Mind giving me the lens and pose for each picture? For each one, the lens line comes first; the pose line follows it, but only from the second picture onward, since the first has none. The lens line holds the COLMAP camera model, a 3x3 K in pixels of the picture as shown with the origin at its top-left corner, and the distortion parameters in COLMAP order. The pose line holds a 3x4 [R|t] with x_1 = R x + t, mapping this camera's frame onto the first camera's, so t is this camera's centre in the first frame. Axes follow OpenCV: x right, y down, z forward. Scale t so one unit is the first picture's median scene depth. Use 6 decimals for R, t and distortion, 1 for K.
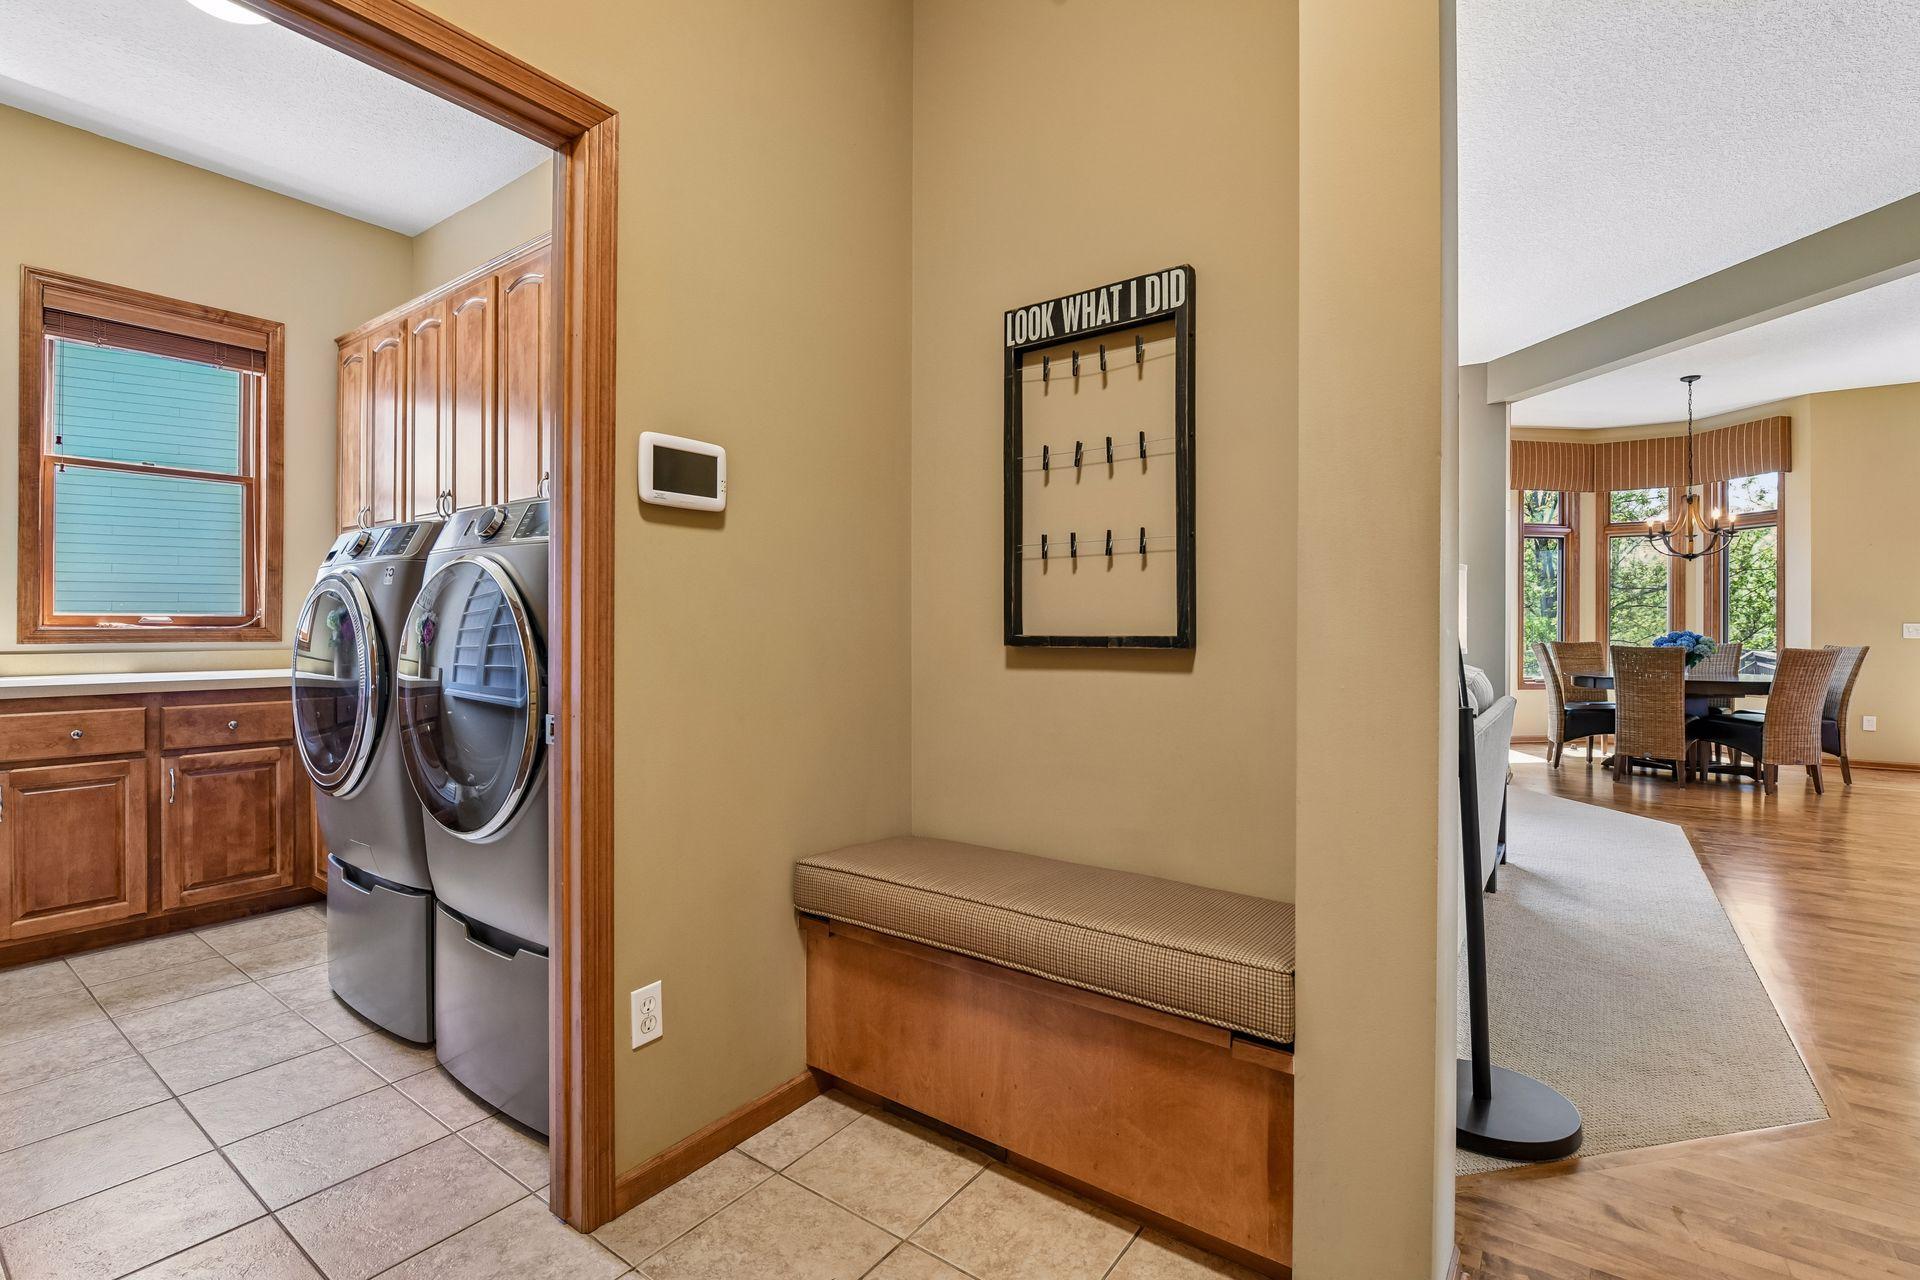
lens RADIAL K [[861.9, 0, 952.5], [0, 861.9, 624.4], [0, 0, 1]] dist [-0.015369, 0.000543]
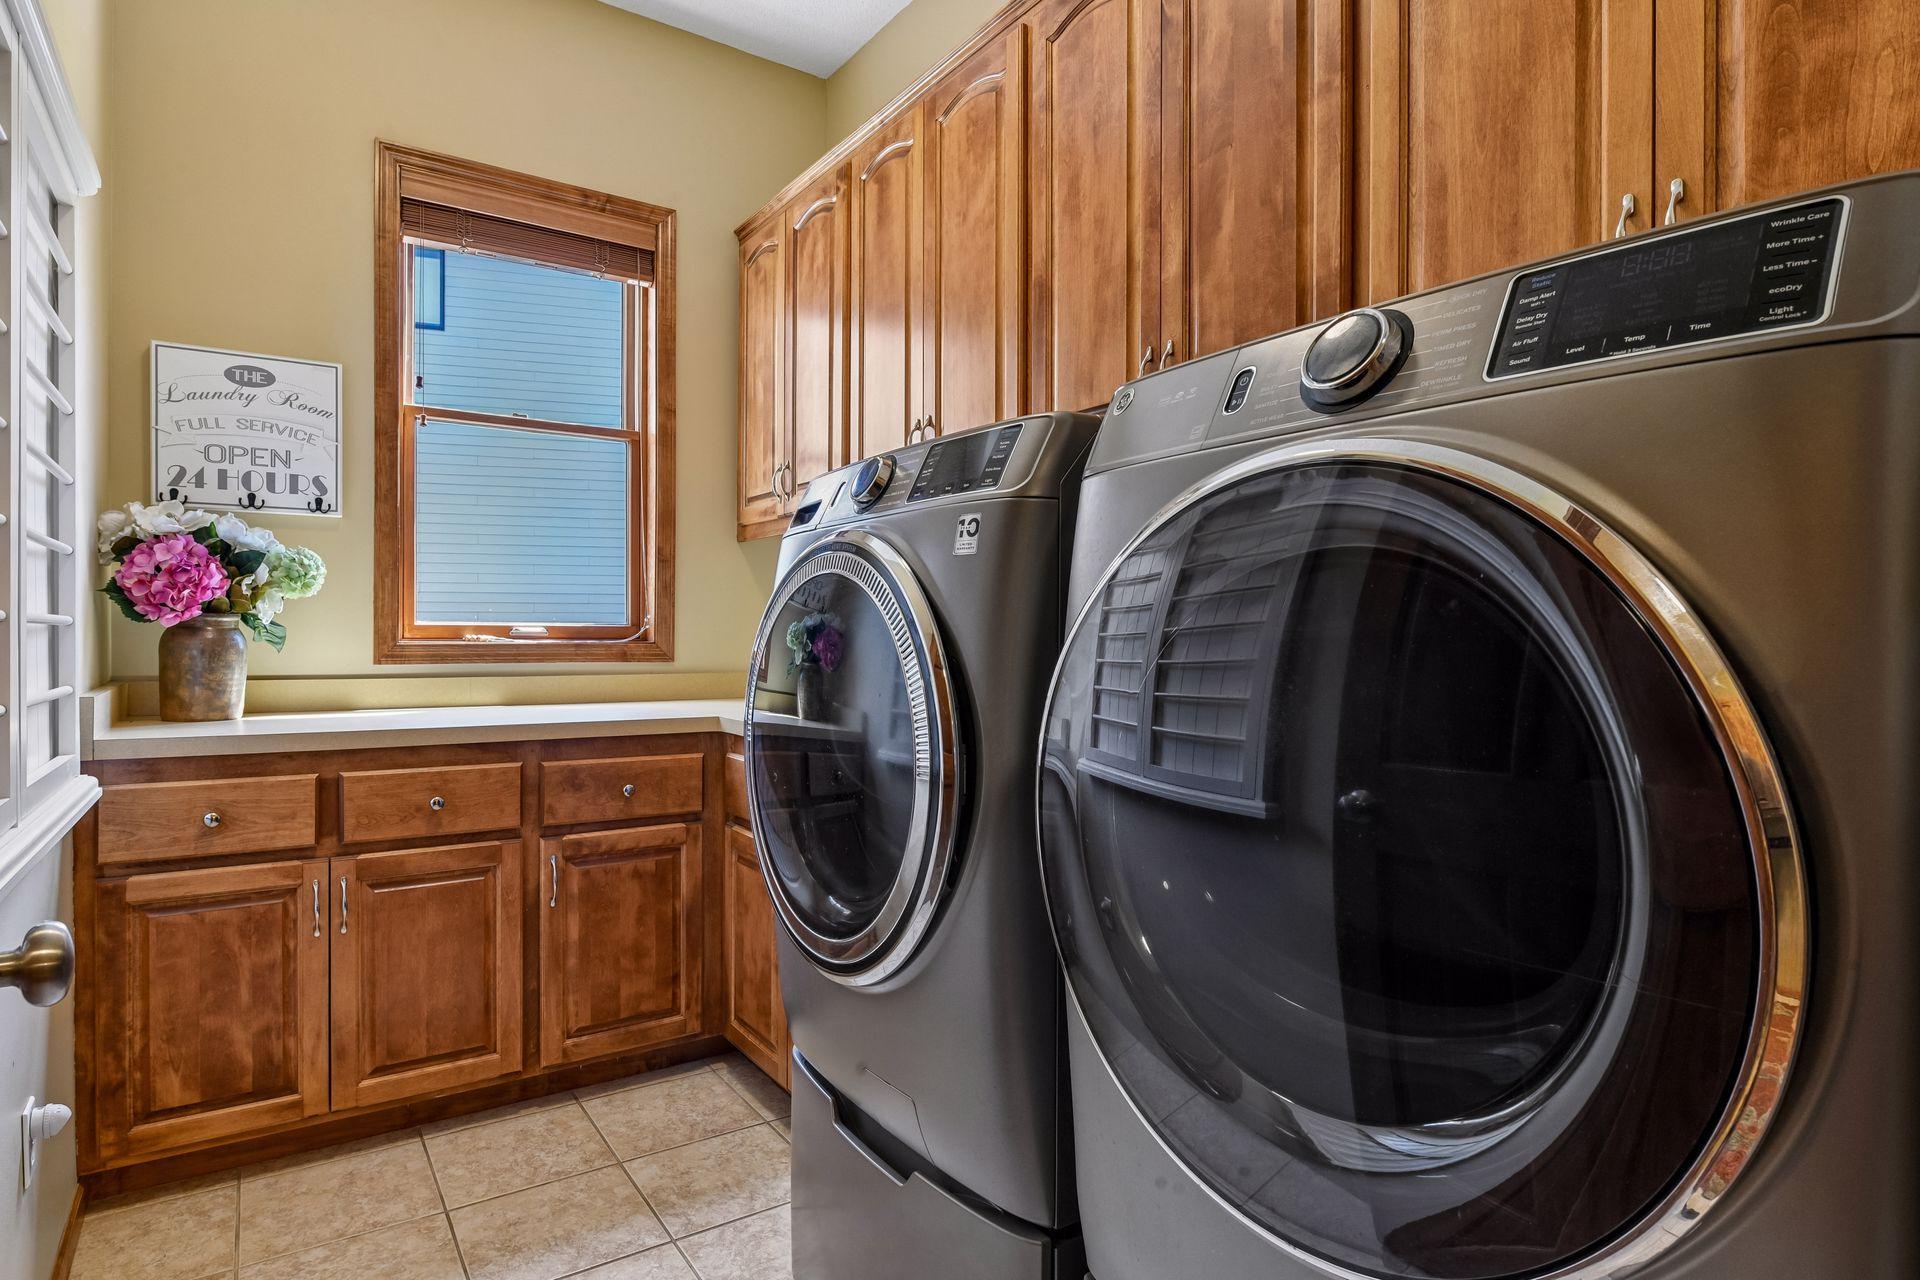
lens RADIAL K [[1009.2, 0, 960.9], [0, 1009.2, 642.7], [0, 0, 1]] dist [-0.003706, -0.000778]
pose [[0.945142, 0.002779, -0.326649, -0.345955], [-0.001310, 0.999988, 0.004718, -0.000139], [0.326658, -0.004031, 0.945134, 0.346332]]
